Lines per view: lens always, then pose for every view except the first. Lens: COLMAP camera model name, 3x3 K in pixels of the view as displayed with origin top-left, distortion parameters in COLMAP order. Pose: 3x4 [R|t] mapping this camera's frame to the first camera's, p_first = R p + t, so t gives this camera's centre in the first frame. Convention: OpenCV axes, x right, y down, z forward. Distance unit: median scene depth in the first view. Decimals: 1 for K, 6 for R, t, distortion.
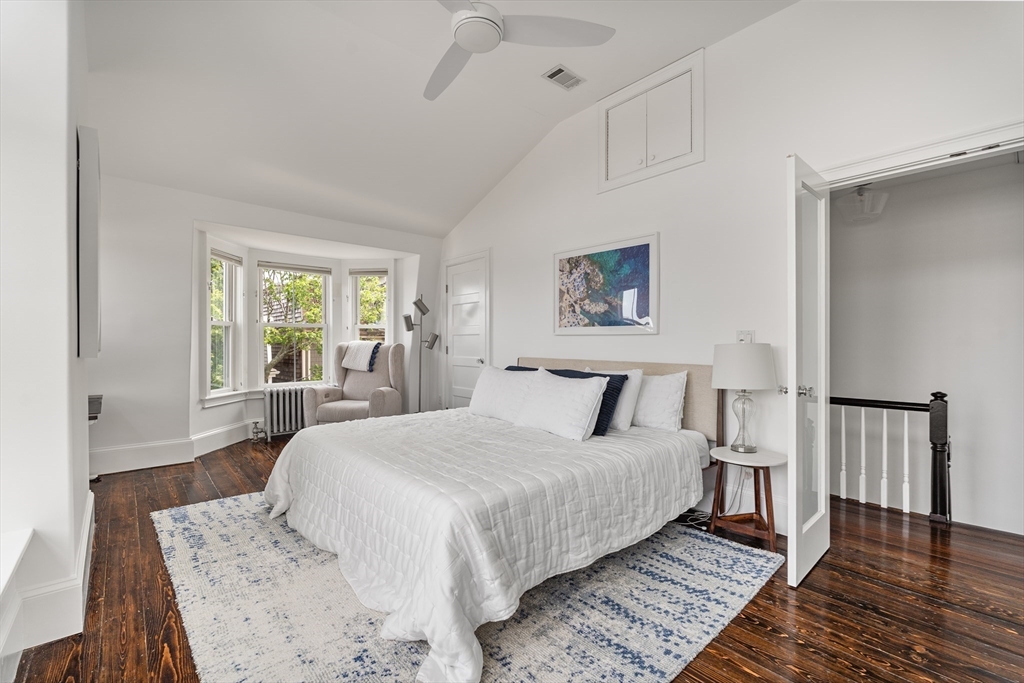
lens RADIAL K [[450.5, 0, 515.0], [0, 450.5, 346.8], [0, 0, 1]] dist [-0.001977, -0.000043]
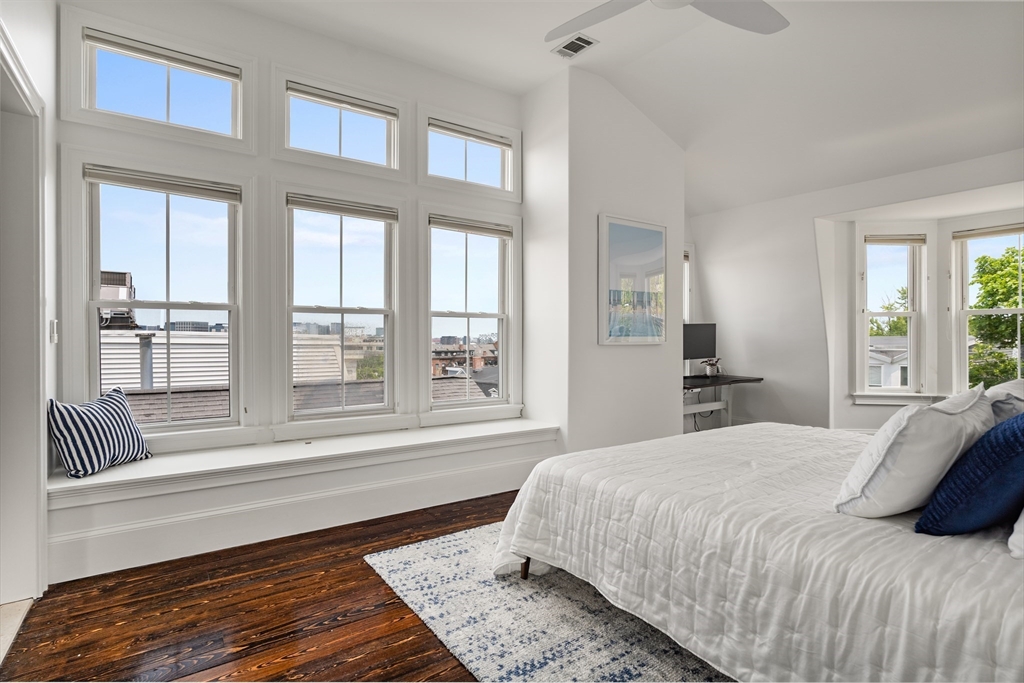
lens RADIAL K [[520.0, 0, 515.9], [0, 520.0, 337.6], [0, 0, 1]] dist [-0.003254, -0.000818]
pose [[-0.120796, 0.001806, -0.992676, 0.638162], [-0.010422, 0.999941, 0.003088, -0.002293], [0.992623, 0.010719, -0.120770, 0.527178]]
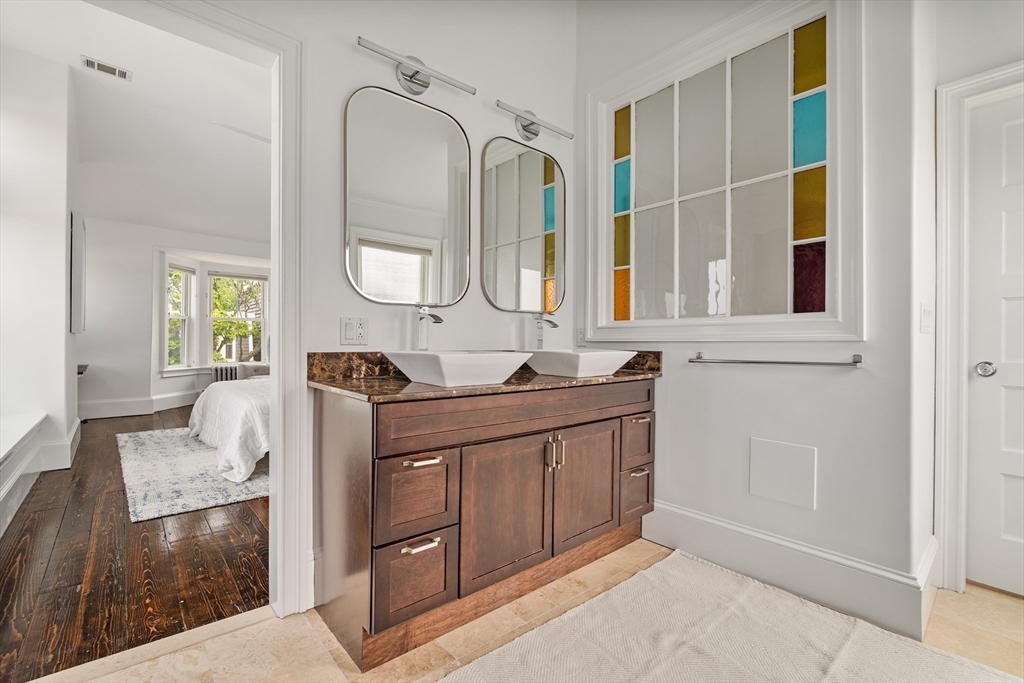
lens RADIAL K [[451.6, 0, 512.0], [0, 451.6, 341.5], [0, 0, 1]] dist [0.000352, -0.000046]
pose [[0.999978, 0.002988, -0.005880, 0.517914], [-0.003032, 0.999967, -0.007549, 0.040612], [0.005857, 0.007567, 0.999954, -0.512700]]
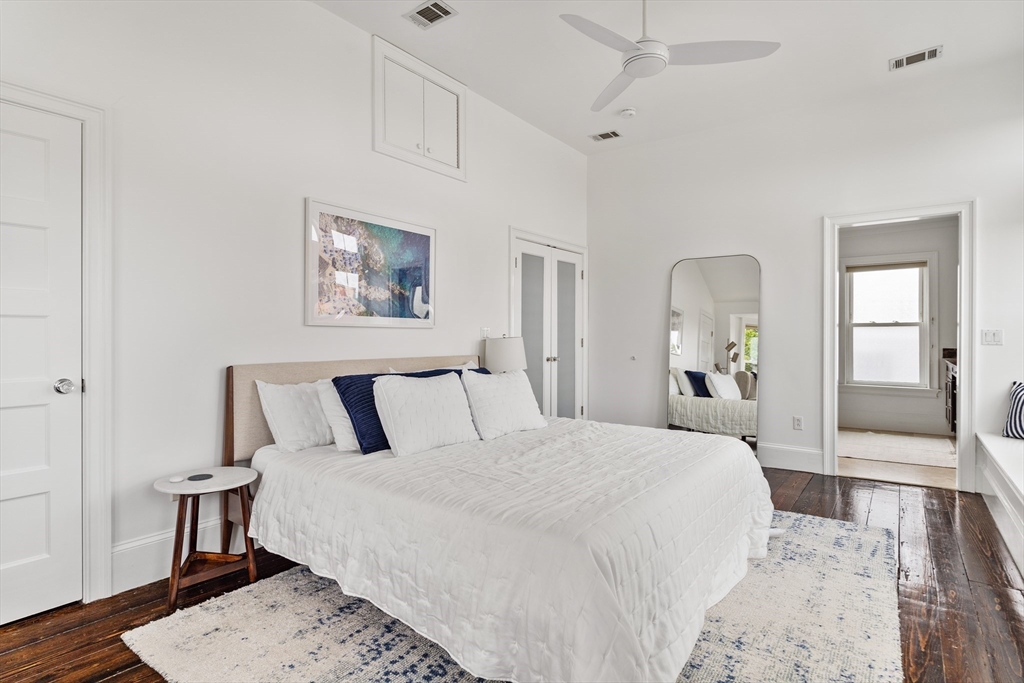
lens RADIAL K [[520.0, 0, 515.9], [0, 520.0, 337.6], [0, 0, 1]] dist [-0.003254, -0.000818]
pose [[-0.211370, -0.004928, 0.977394, -0.825533], [0.010012, 0.999924, 0.007207, -0.013507], [-0.977355, 0.011309, -0.211305, 1.025239]]
